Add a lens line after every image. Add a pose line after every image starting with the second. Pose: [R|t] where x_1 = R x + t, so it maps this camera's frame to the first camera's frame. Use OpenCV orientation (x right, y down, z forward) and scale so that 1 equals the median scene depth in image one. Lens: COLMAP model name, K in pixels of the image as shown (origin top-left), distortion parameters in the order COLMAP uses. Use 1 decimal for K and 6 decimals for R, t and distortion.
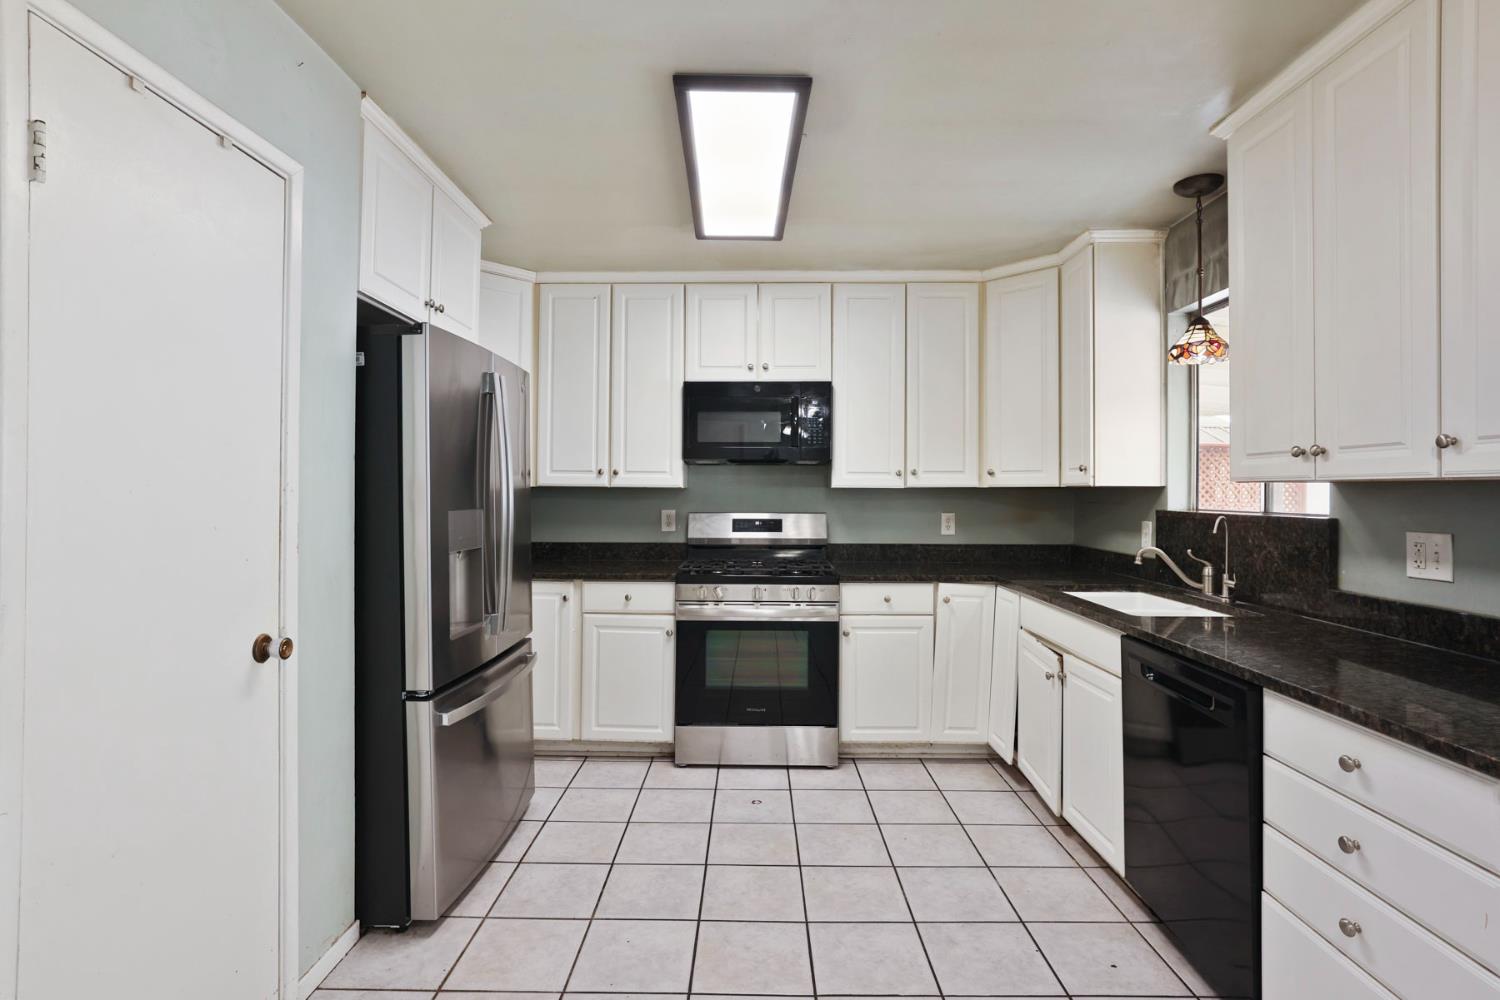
lens RADIAL K [[723.5, 0, 743.4], [0, 723.5, 487.8], [0, 0, 1]] dist [-0.048444, 0.022088]
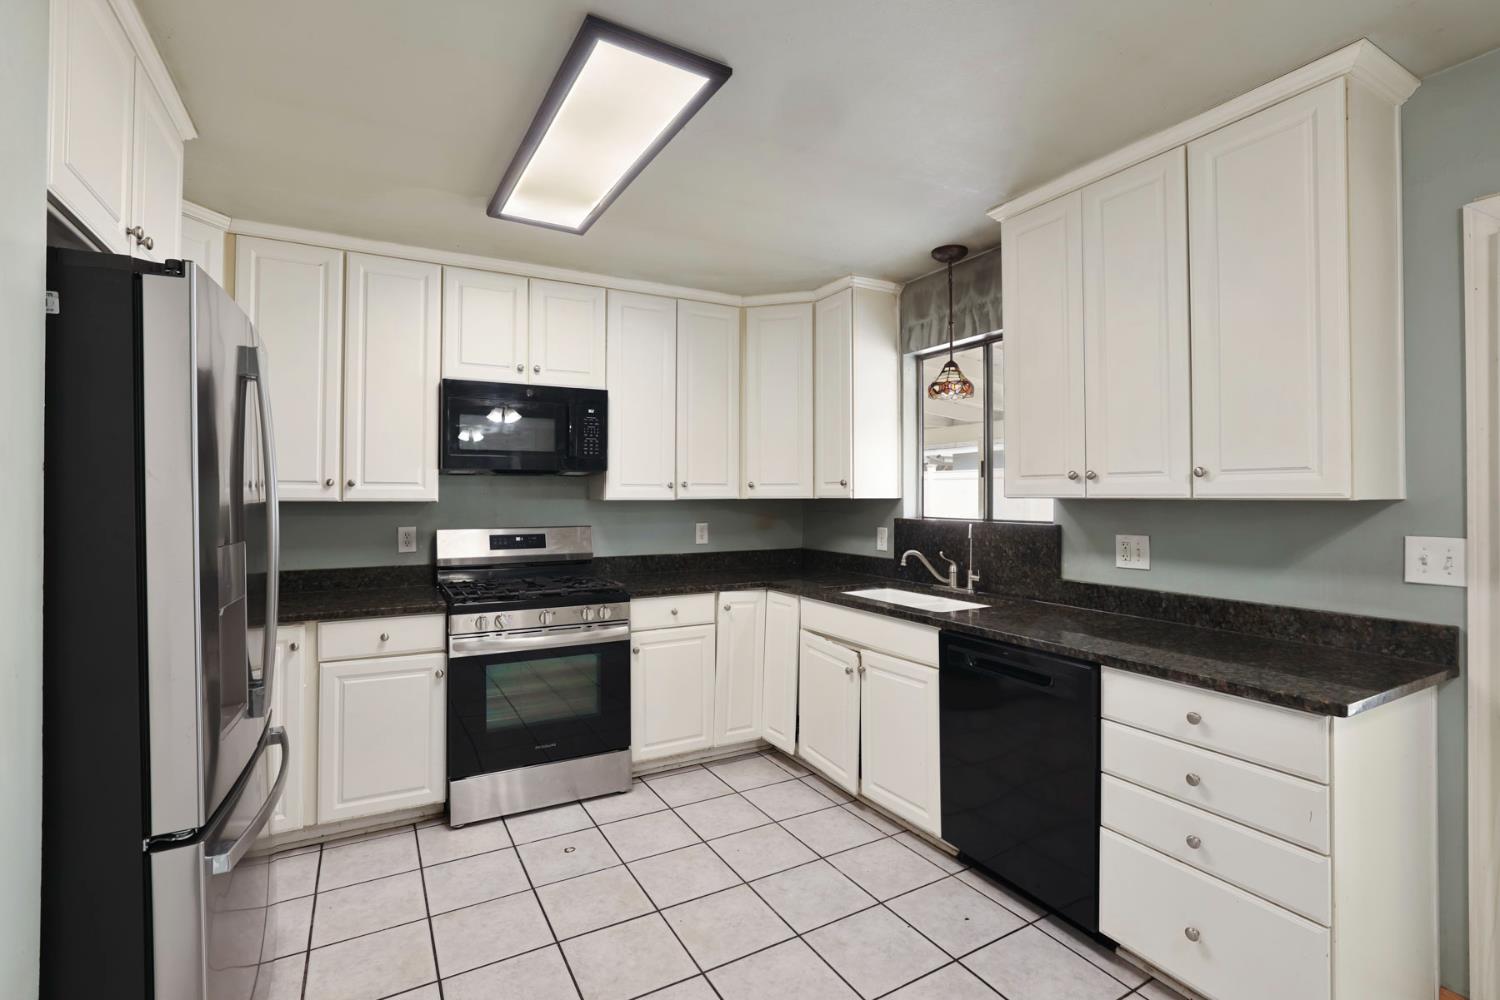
lens RADIAL K [[678.5, 0, 745.5], [0, 678.5, 489.6], [0, 0, 1]] dist [-0.051431, 0.023055]
pose [[0.862493, -0.000209, 0.506069, -0.191739], [0.001646, 0.999996, -0.002391, -0.013033], [-0.506067, 0.002895, 0.862490, 0.139418]]
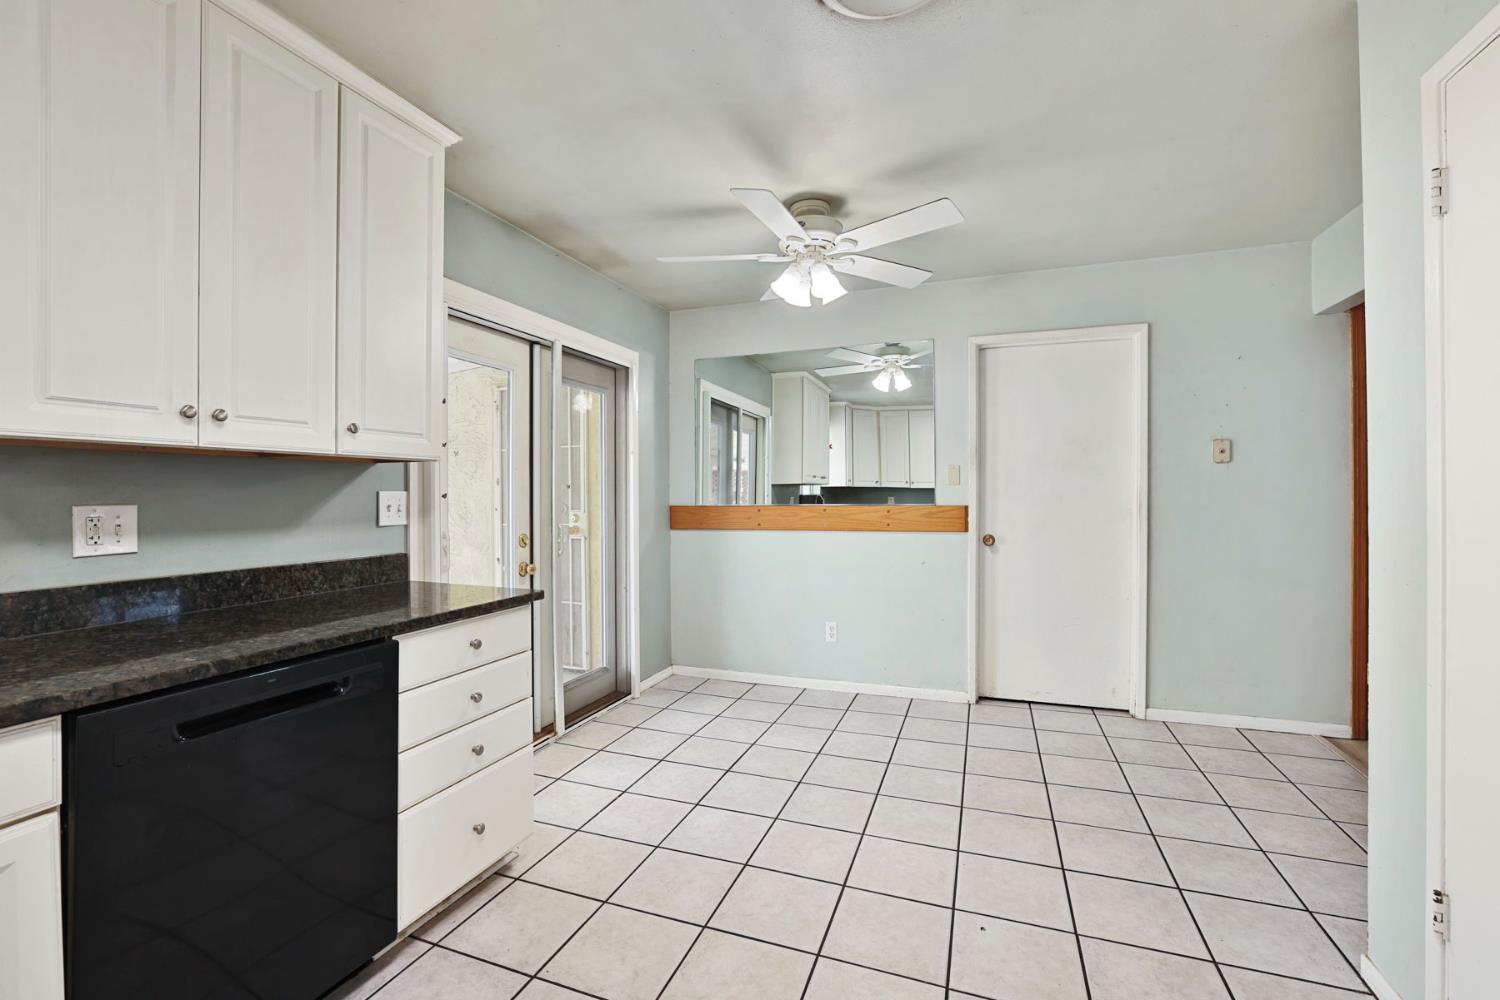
lens RADIAL K [[648.0, 0, 743.4], [0, 648.0, 491.7], [0, 0, 1]] dist [-0.047644, 0.017793]
pose [[-0.939806, 0.001165, 0.341706, -0.062104], [-0.000782, 0.999984, -0.005558, 0.027389], [-0.341707, -0.005491, -0.939790, 0.827511]]
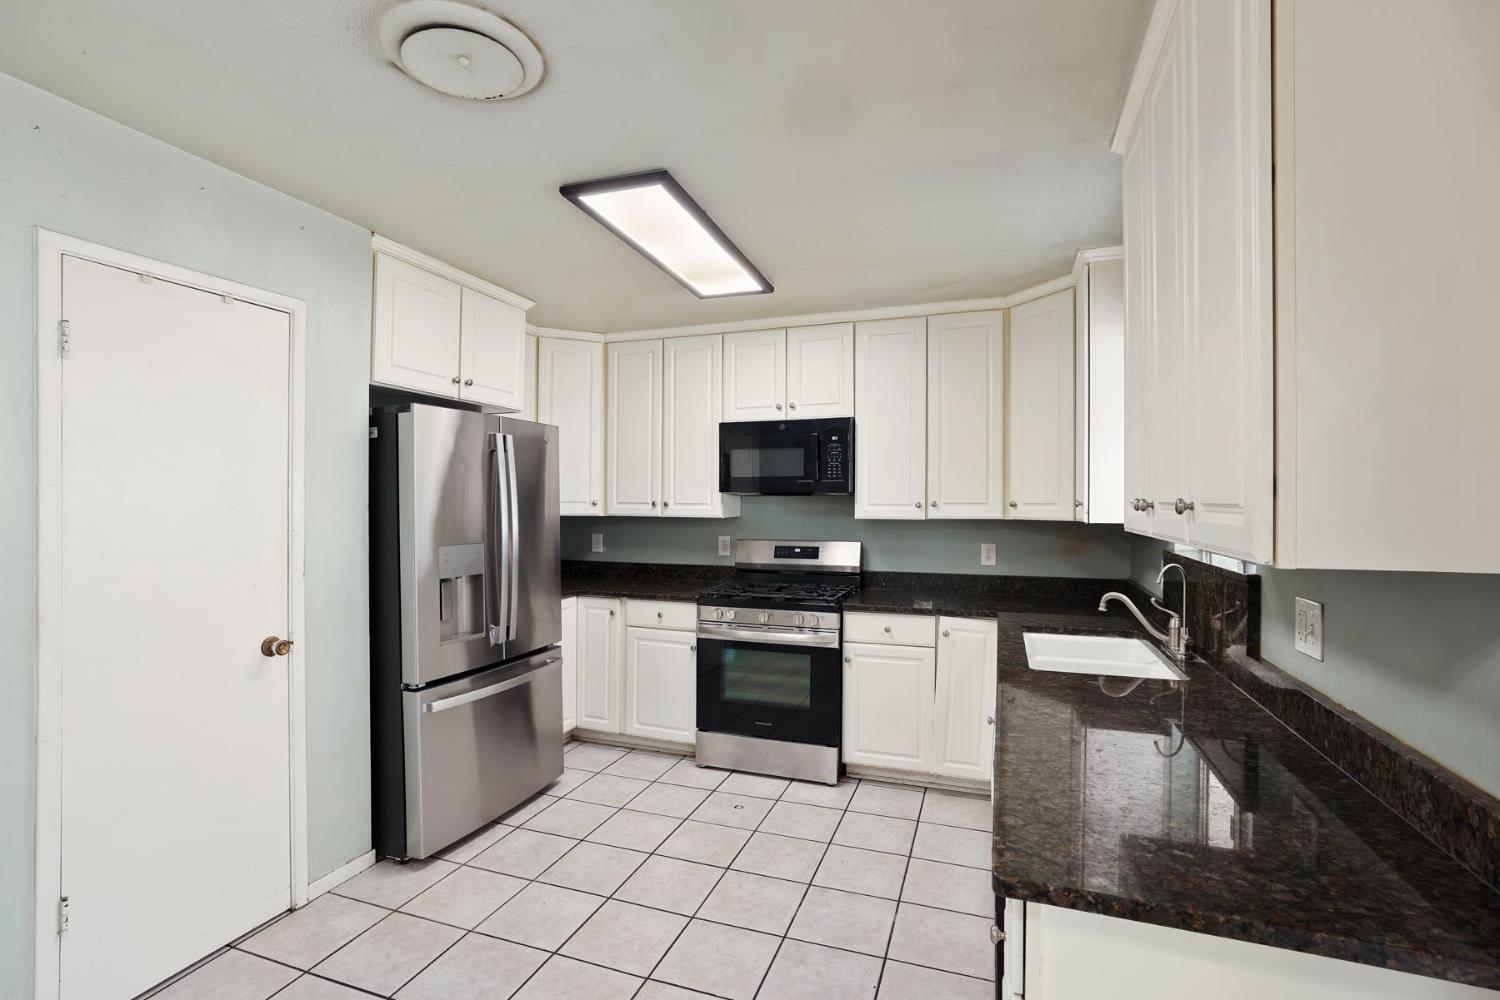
lens RADIAL K [[684.8, 0, 750.5], [0, 684.8, 505.4], [0, 0, 1]] dist [-0.040406, 0.000234]
pose [[0.947673, 0.000085, -0.319244, 0.326326], [0.003643, 0.999932, 0.011079, -0.034152], [0.319223, -0.011662, 0.947608, 0.016177]]
